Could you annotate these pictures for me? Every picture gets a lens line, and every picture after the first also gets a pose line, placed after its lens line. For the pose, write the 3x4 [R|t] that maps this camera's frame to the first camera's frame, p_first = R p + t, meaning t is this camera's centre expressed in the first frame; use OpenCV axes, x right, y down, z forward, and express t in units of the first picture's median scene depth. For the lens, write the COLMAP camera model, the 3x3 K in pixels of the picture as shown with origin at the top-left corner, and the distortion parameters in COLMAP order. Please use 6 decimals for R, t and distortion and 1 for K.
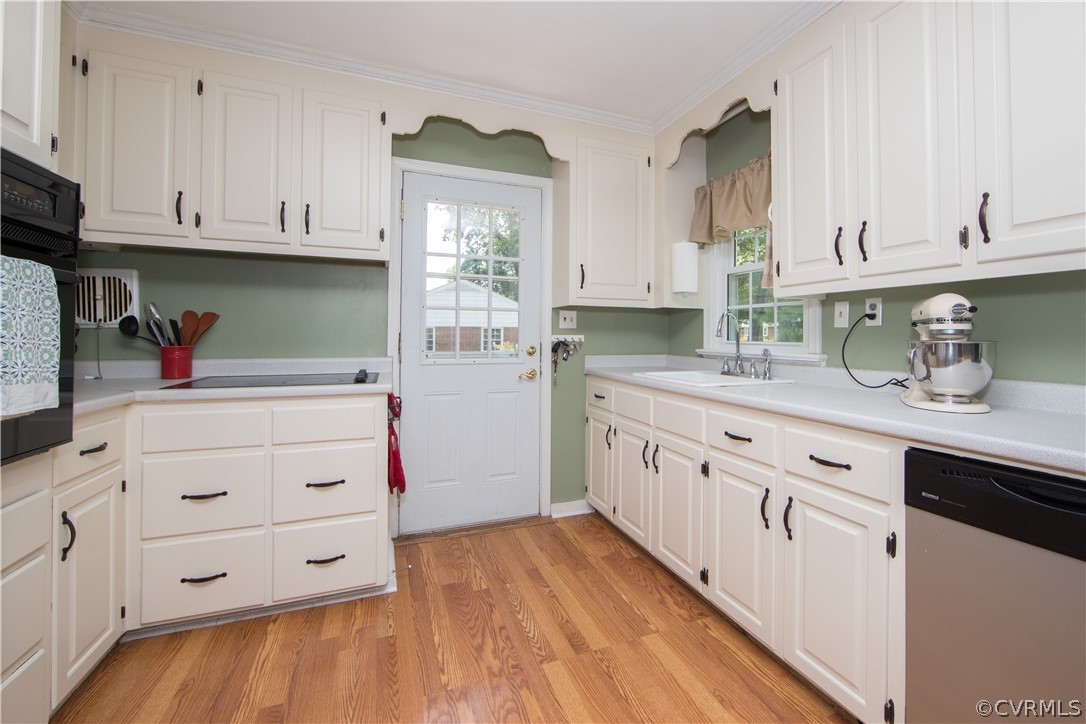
lens RADIAL K [[470.3, 0, 585.1], [0, 470.3, 330.8], [0, 0, 1]] dist [-0.002727, 0.000010]
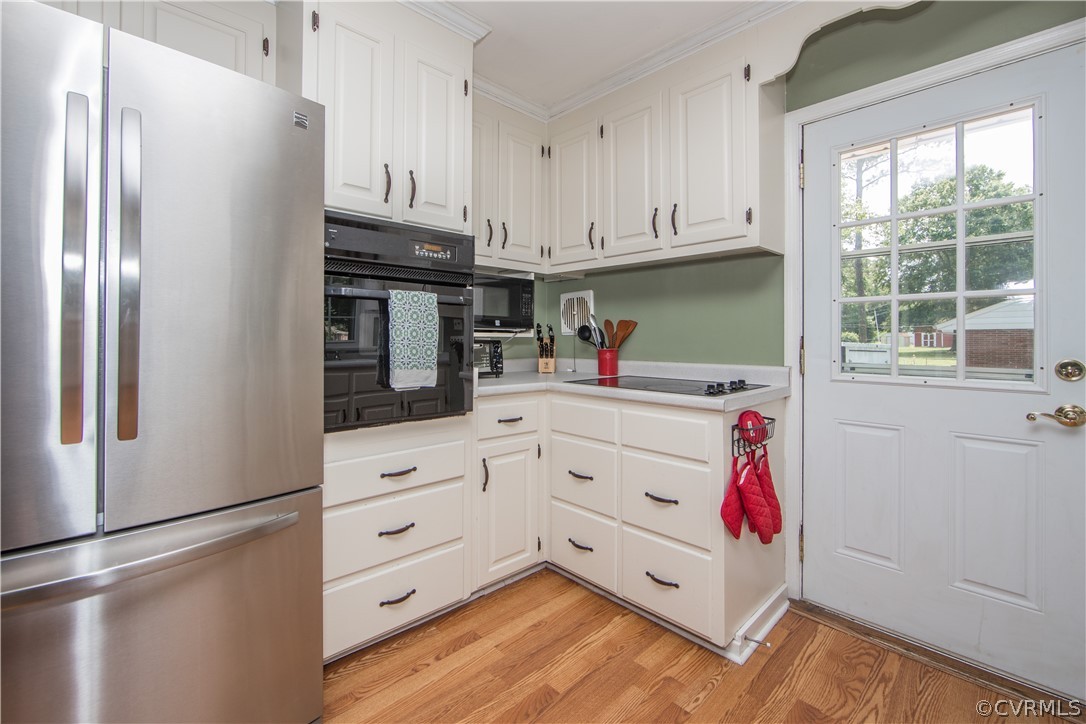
lens RADIAL K [[467.1, 0, 543.0], [0, 467.1, 336.4], [0, 0, 1]] dist [-0.006891, 0.000485]
pose [[0.348144, -0.009803, -0.937390, 0.212478], [0.008039, 0.999940, -0.007471, 0.007956], [0.937407, -0.004935, 0.348202, 0.411139]]
